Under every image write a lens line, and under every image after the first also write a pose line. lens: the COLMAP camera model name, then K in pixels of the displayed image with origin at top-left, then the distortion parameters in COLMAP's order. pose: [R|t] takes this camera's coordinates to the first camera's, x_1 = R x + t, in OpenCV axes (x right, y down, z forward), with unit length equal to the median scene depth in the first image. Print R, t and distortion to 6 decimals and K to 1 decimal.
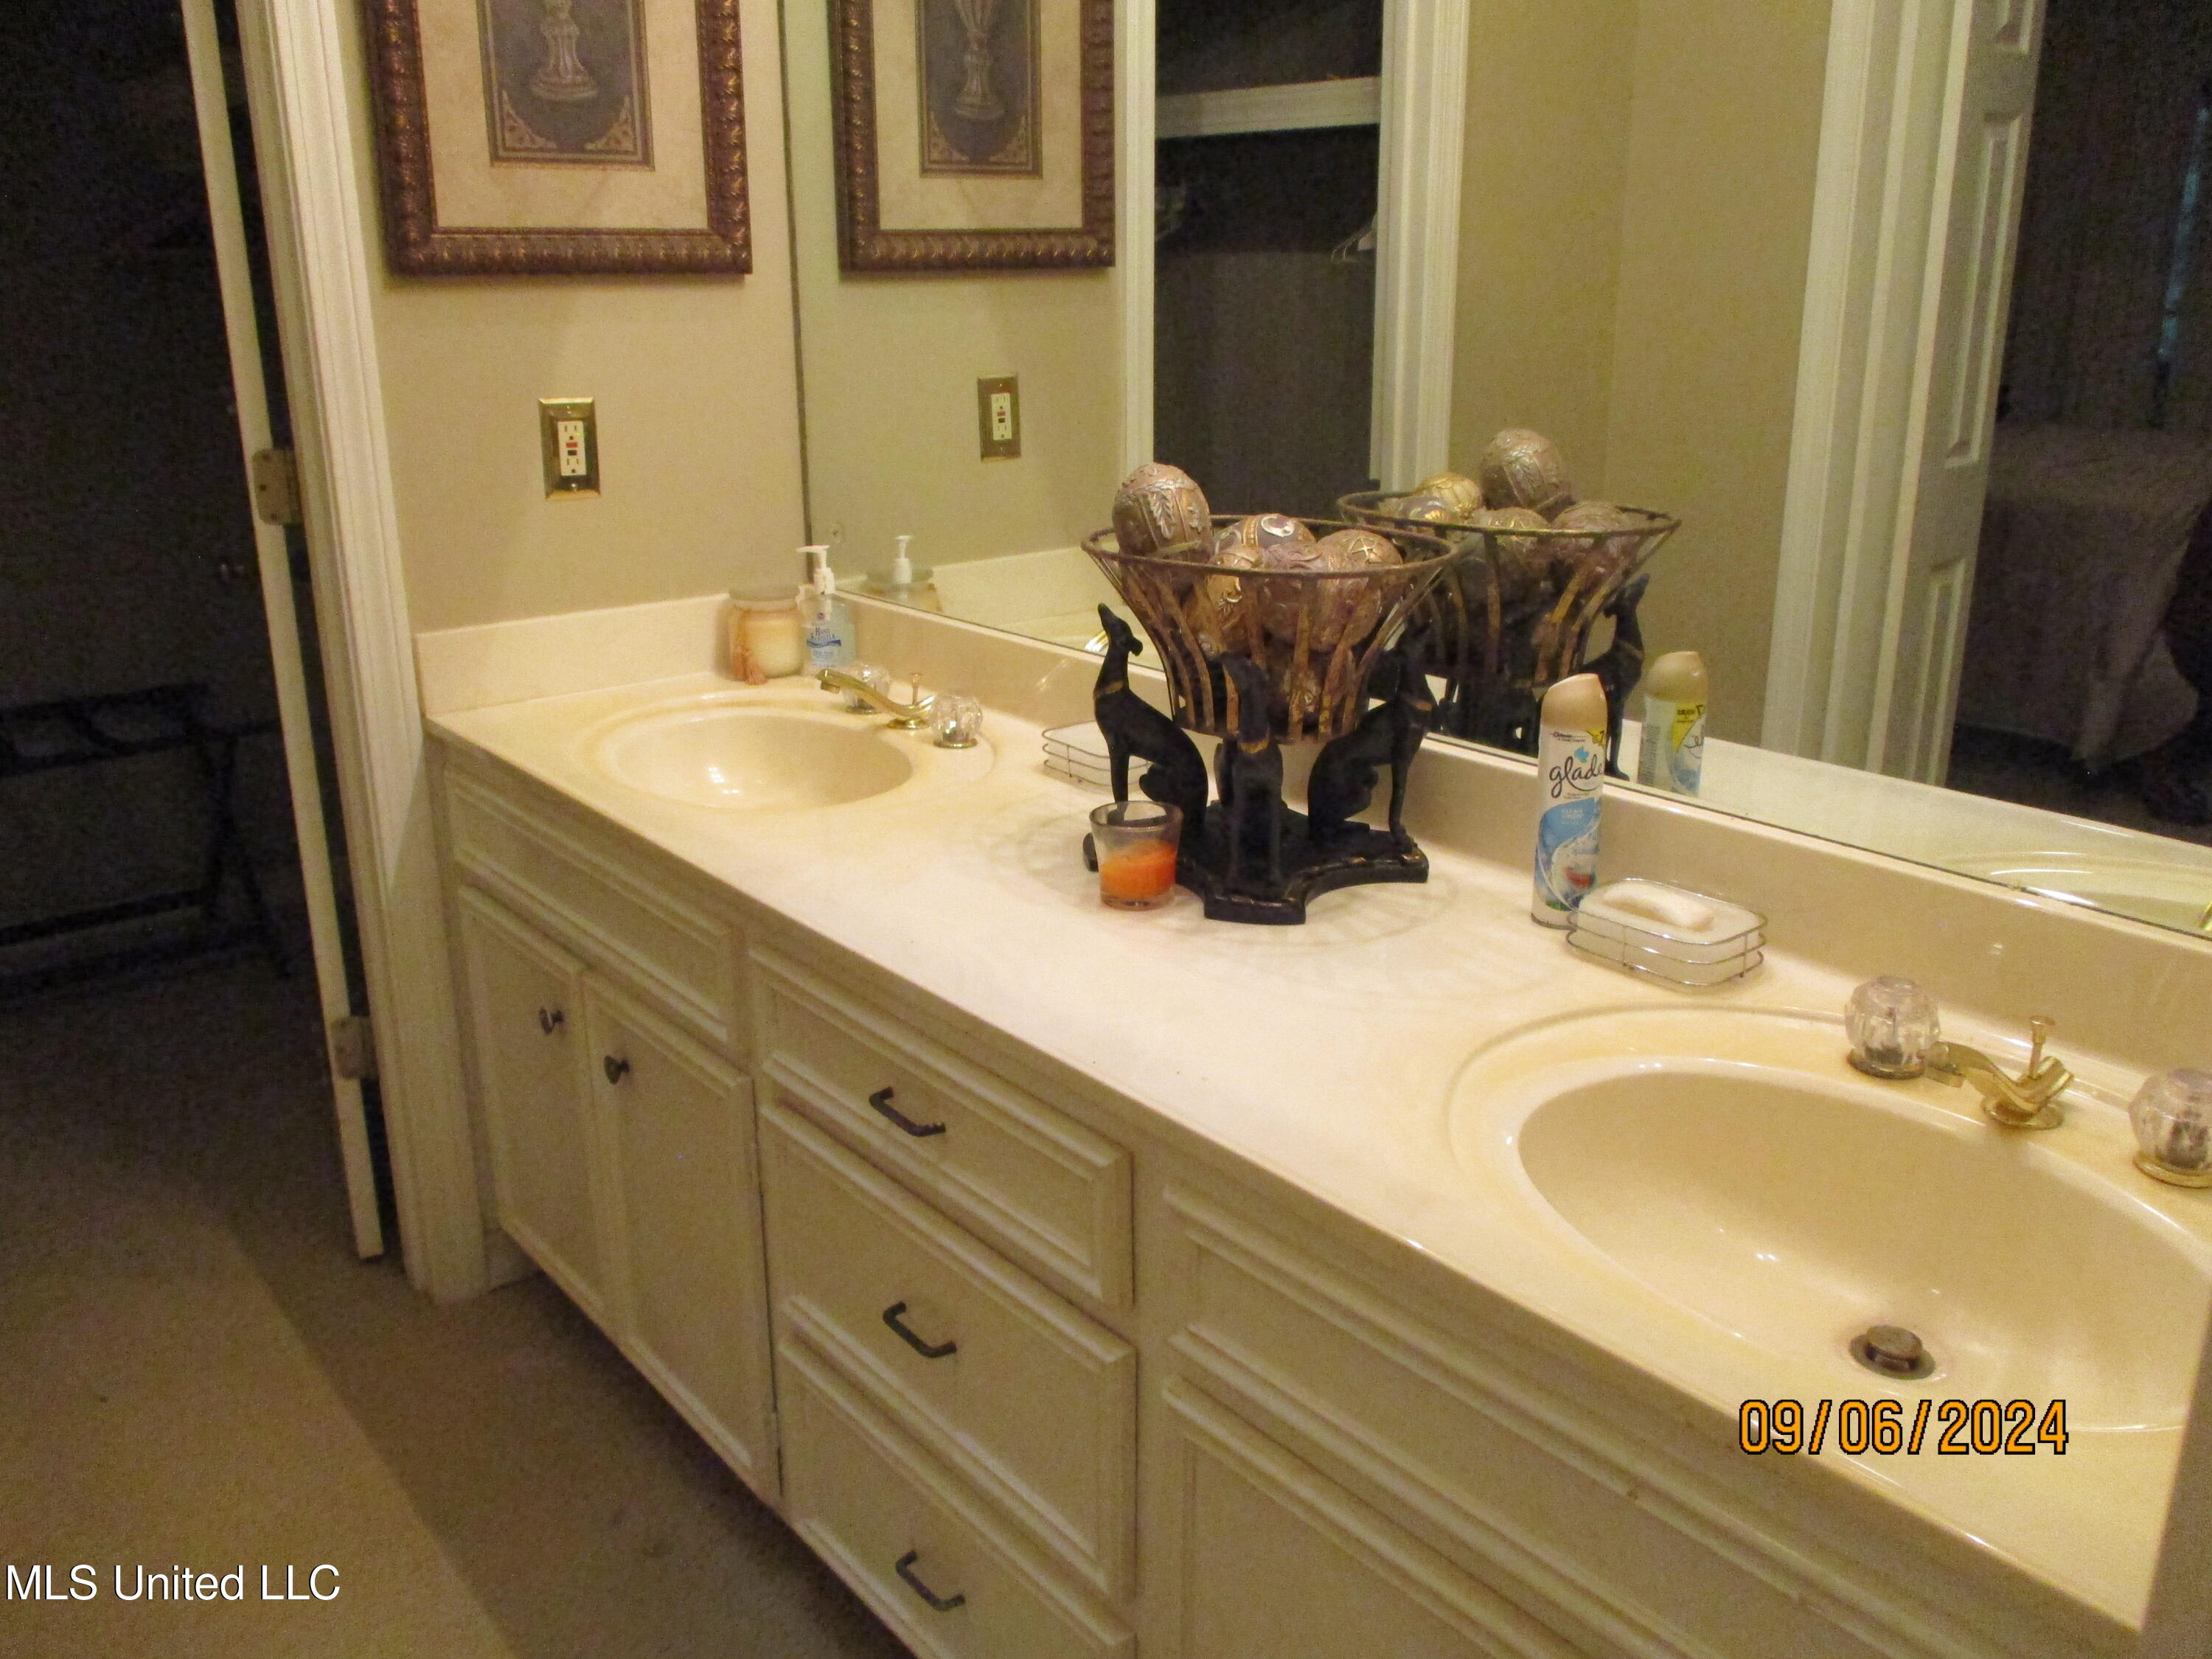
lens RADIAL K [[1825.3, 0, 1106.0], [0, 1825.3, 829.5], [0, 0, 1]] dist [-0.038645, 0.002855]
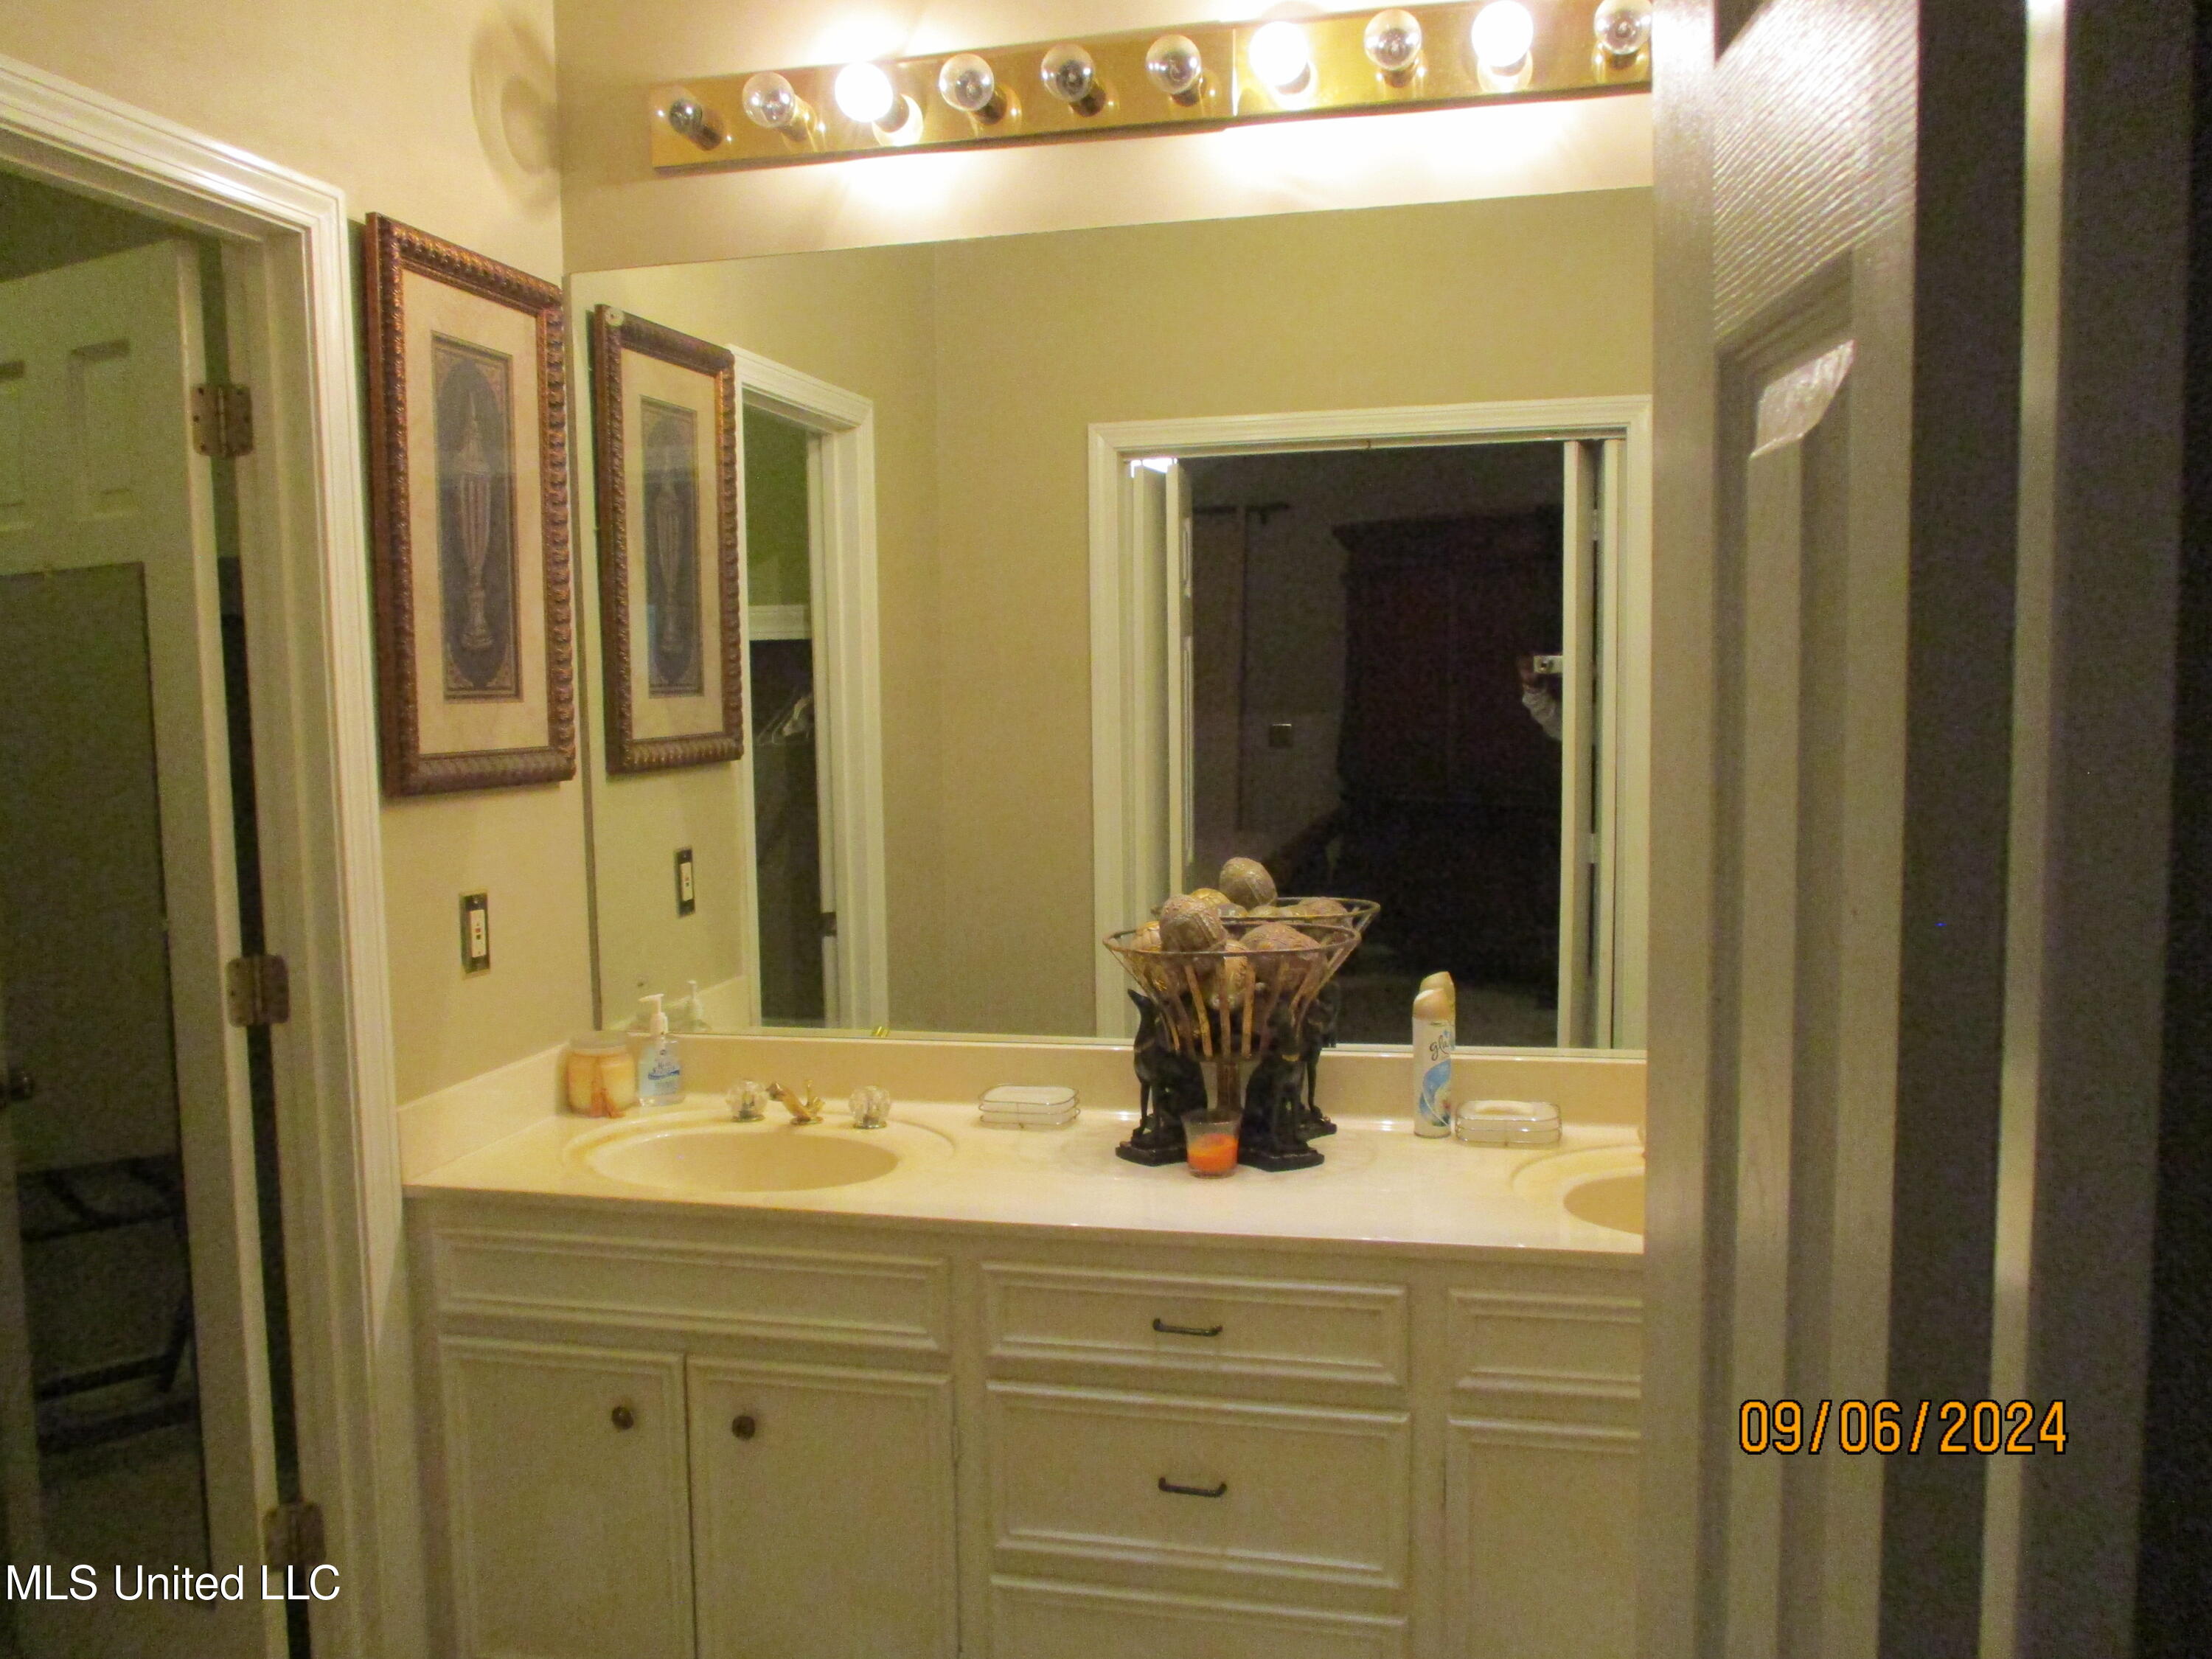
lens RADIAL K [[1825.3, 0, 1106.0], [0, 1825.3, 829.5], [0, 0, 1]] dist [-0.038645, 0.002855]
pose [[0.794656, -0.063074, 0.603775, -0.695768], [0.198423, 0.966945, -0.160141, -0.009555], [-0.573716, 0.247060, 0.780904, -0.155730]]
